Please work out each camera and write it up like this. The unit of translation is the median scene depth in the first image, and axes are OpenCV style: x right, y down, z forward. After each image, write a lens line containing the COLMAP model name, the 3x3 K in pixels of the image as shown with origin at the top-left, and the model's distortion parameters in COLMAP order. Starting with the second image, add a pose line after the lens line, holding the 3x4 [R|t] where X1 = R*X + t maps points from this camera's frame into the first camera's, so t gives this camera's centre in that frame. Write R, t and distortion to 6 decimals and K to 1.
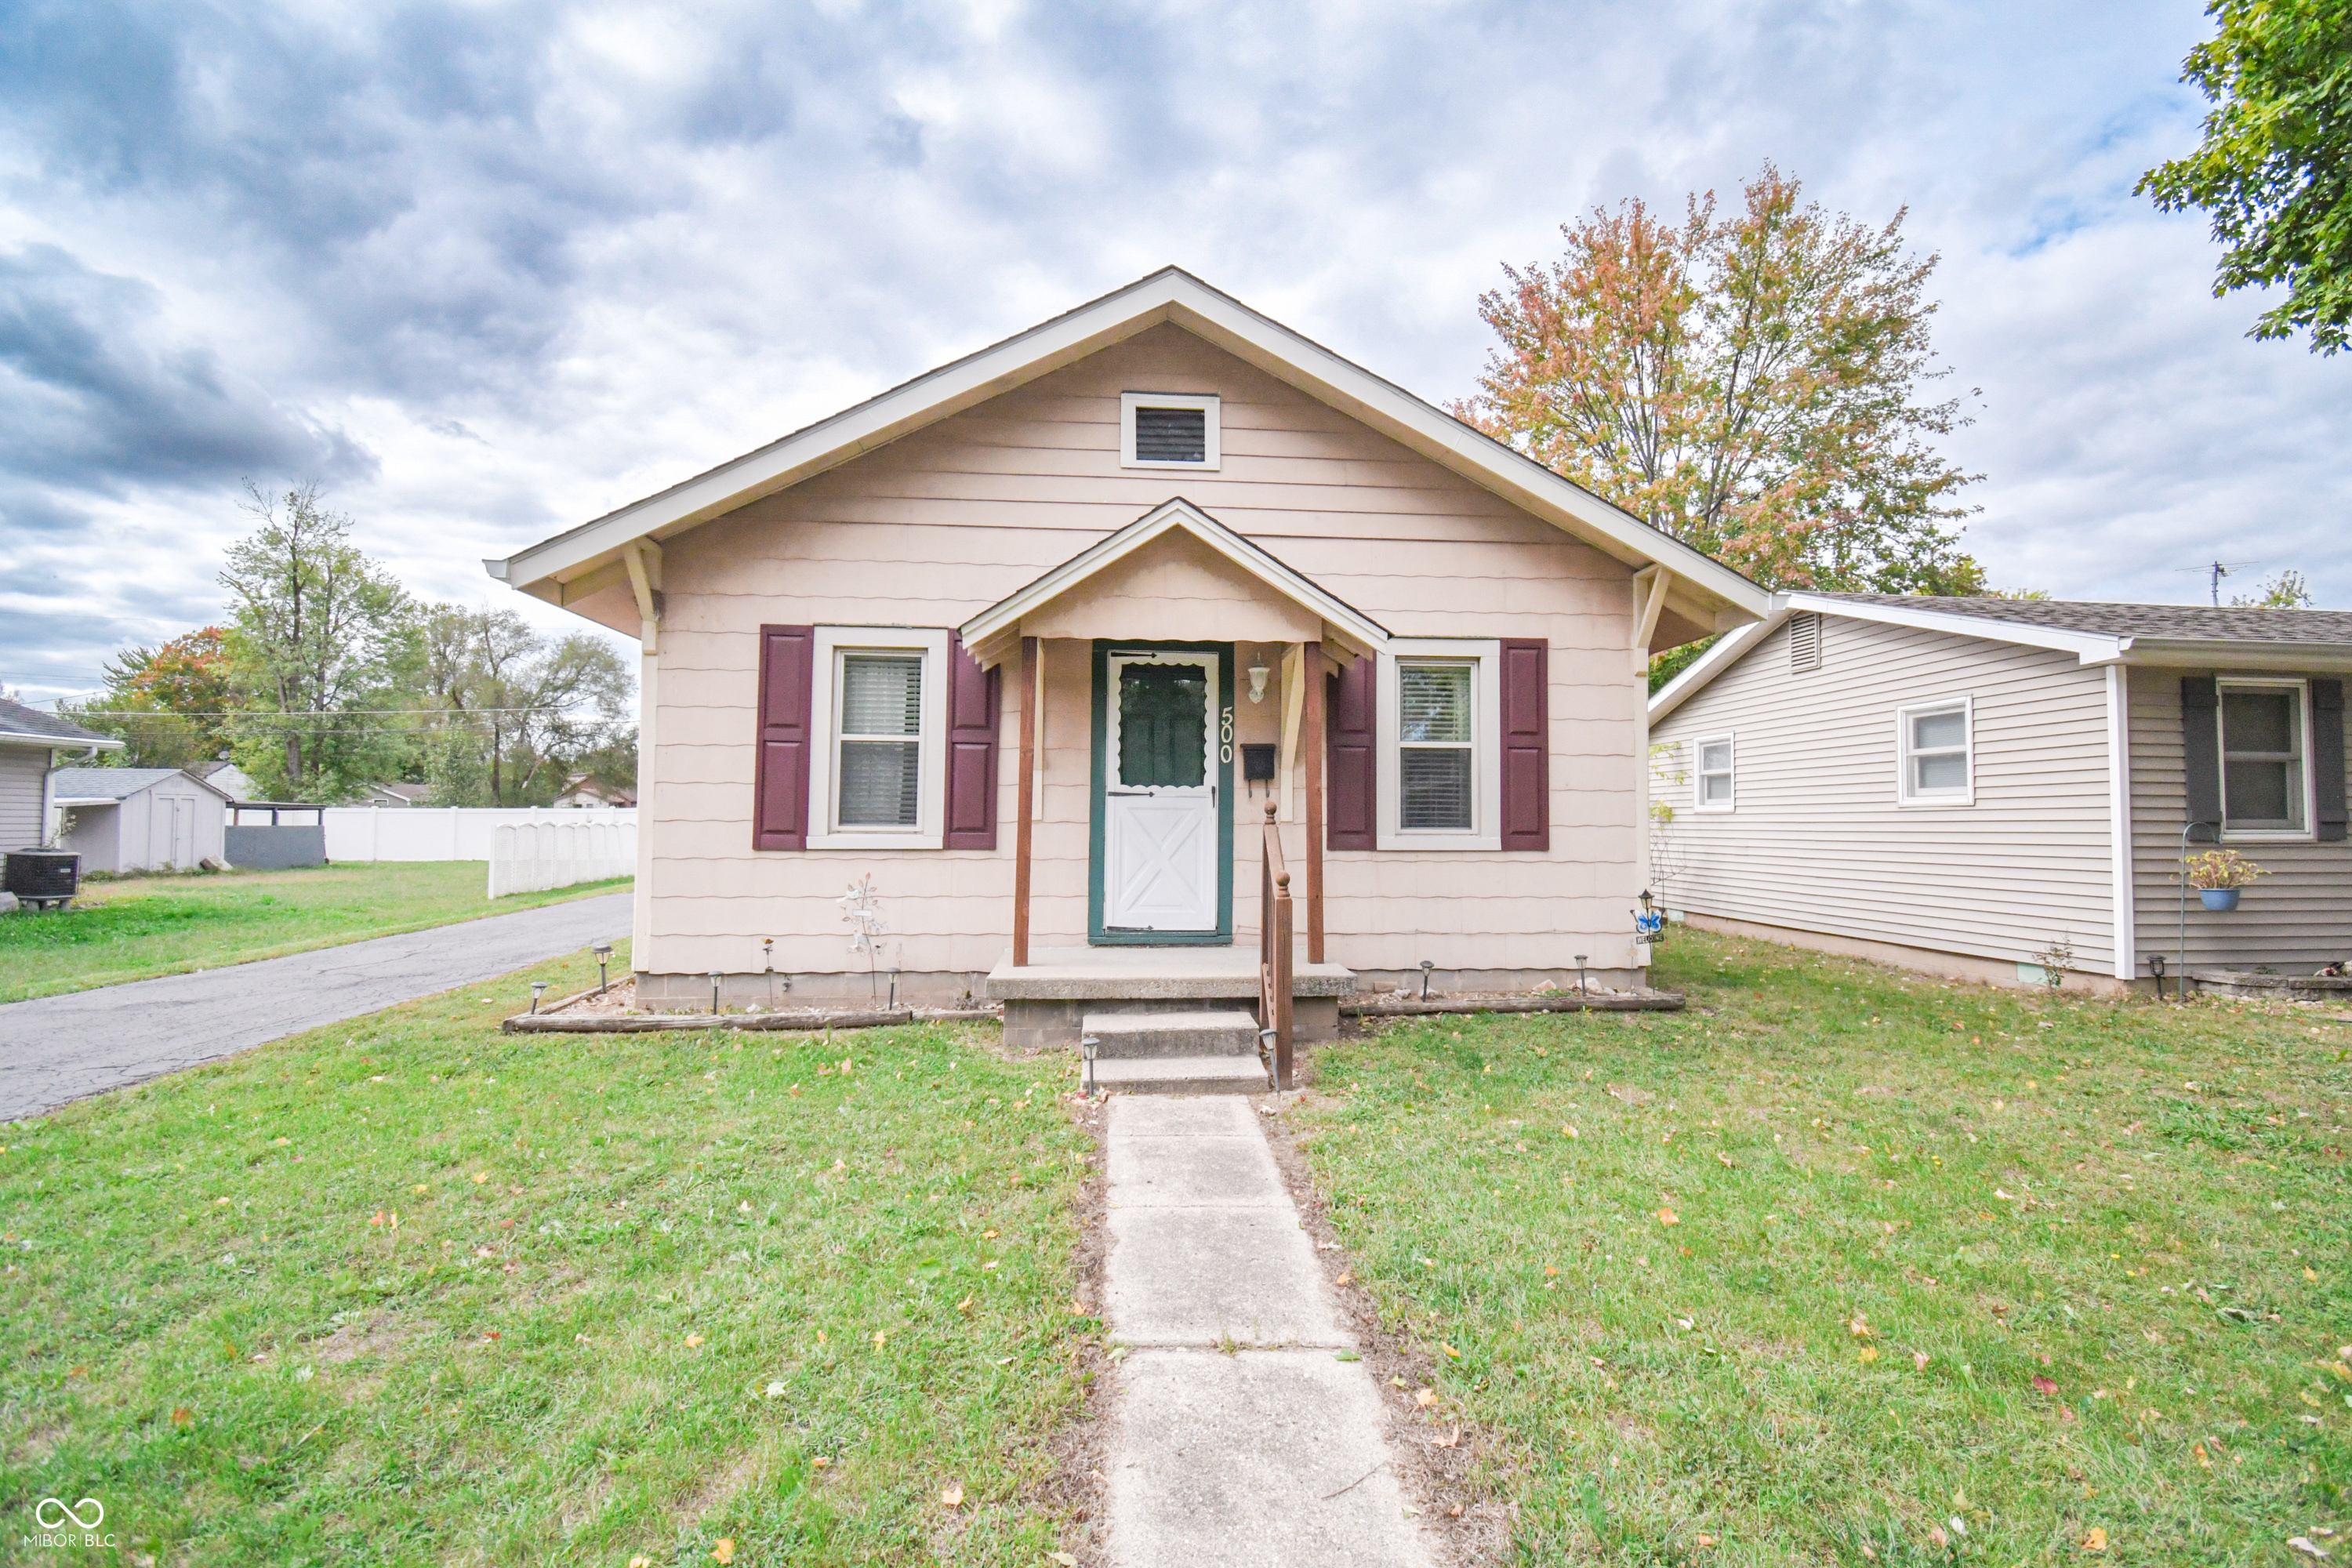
lens RADIAL K [[1004.8, 0, 1187.4], [0, 1004.8, 774.7], [0, 0, 1]] dist [-0.007601, -0.001460]
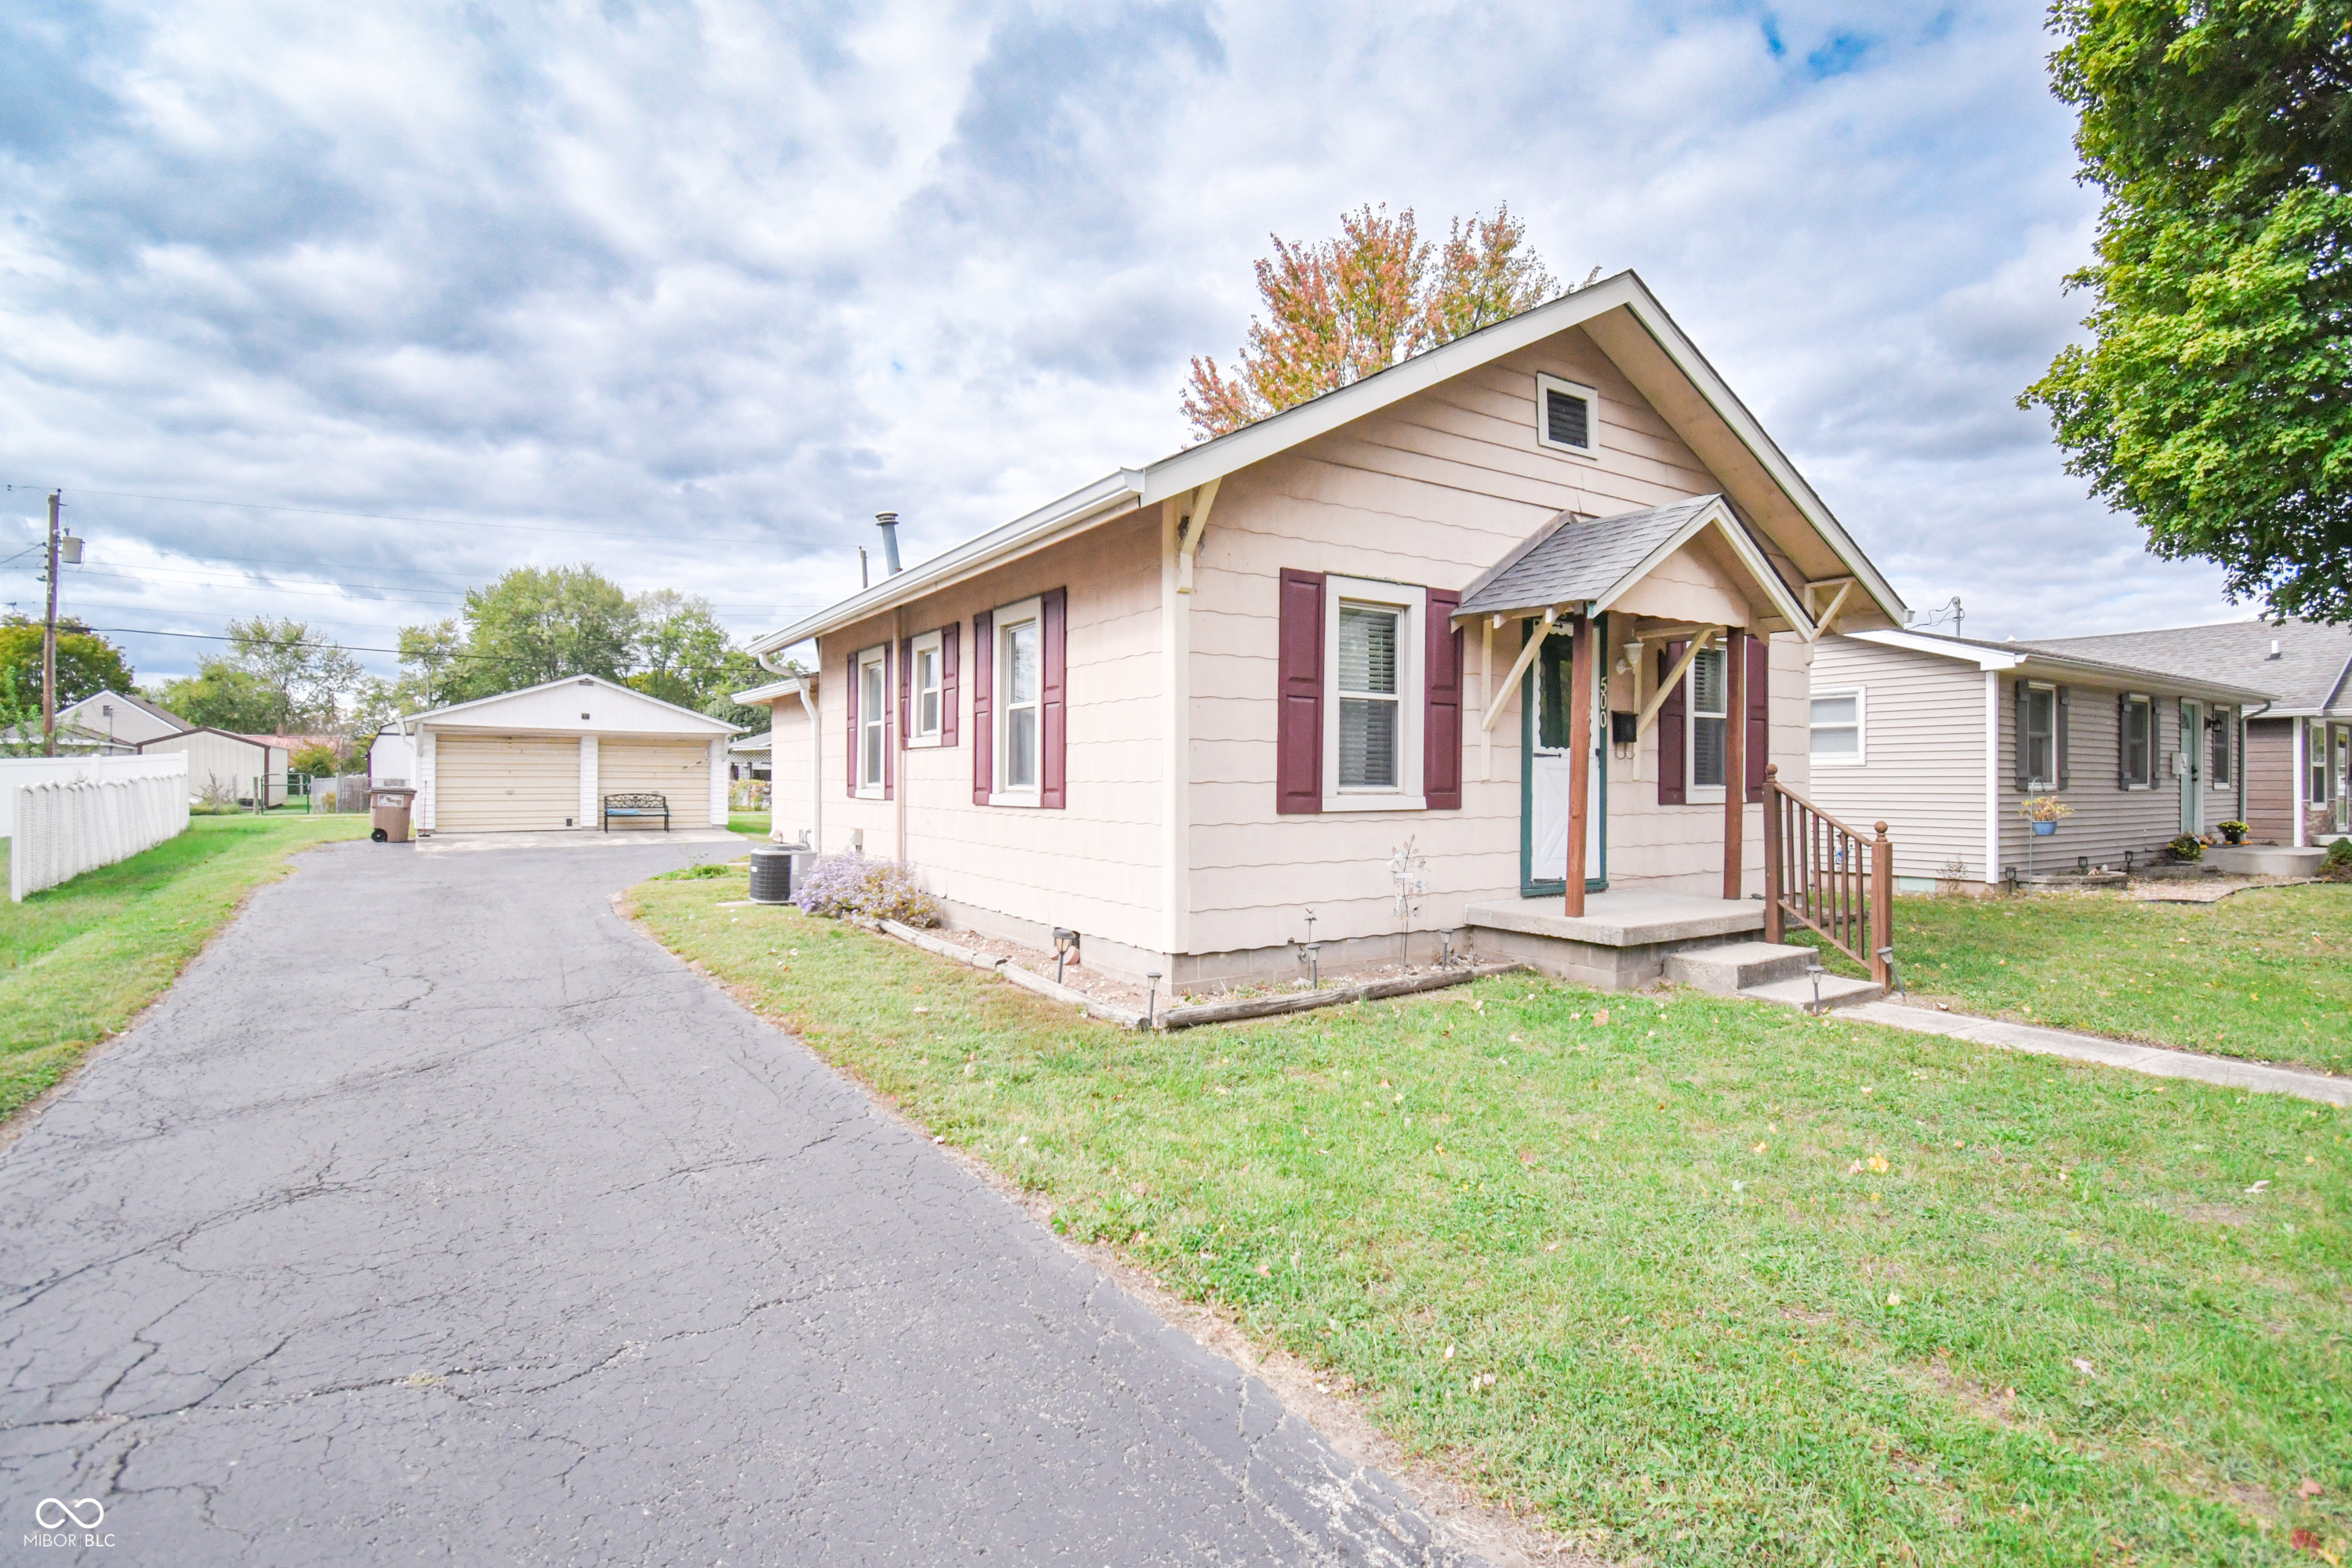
lens RADIAL K [[1052.3, 0, 1182.2], [0, 1052.3, 777.5], [0, 0, 1]] dist [-0.005609, -0.000417]
pose [[0.891223, -0.003178, 0.453555, -0.905073], [-0.020137, 0.998712, 0.046567, -0.001684], [-0.453118, -0.050635, 0.890011, 0.171764]]
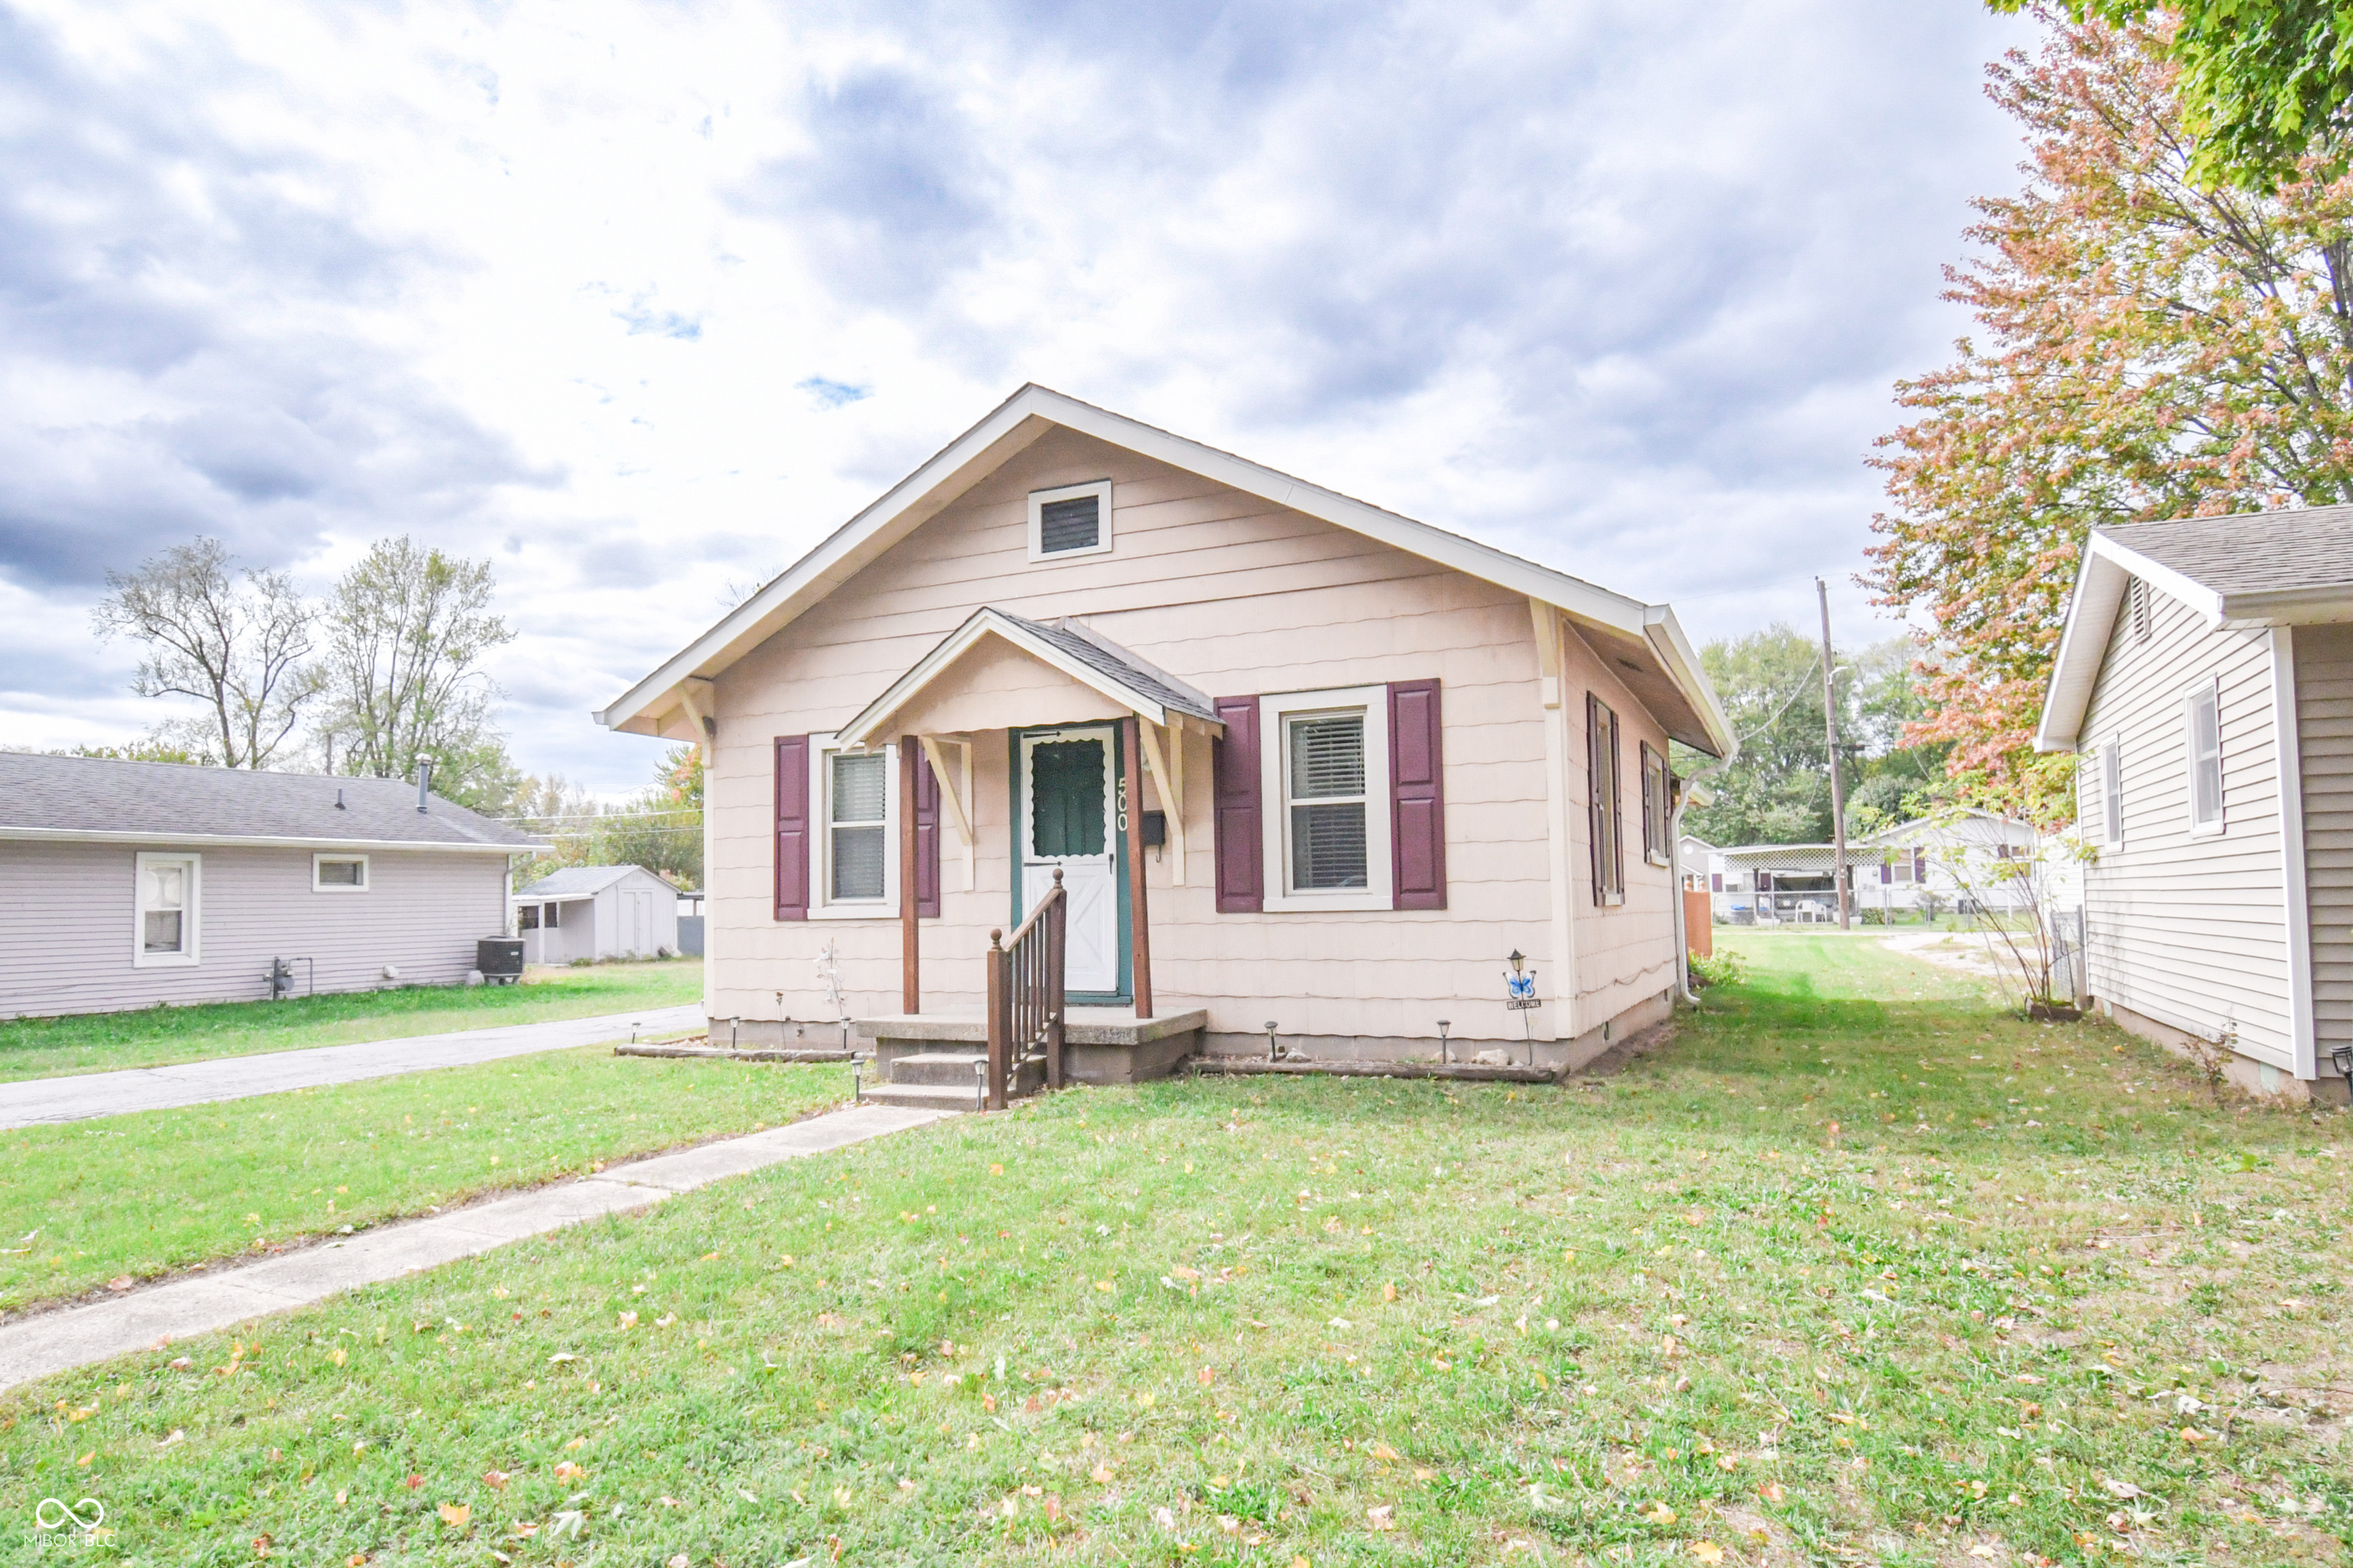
lens RADIAL K [[1443.7, 0, 1161.9], [0, 1443.7, 804.5], [0, 0, 1]] dist [0.008287, 0.000035]
pose [[0.866309, -0.056466, -0.496306, 0.819486], [0.048107, 0.998403, -0.029620, 0.007279], [0.497186, 0.001784, 0.867642, -0.280806]]
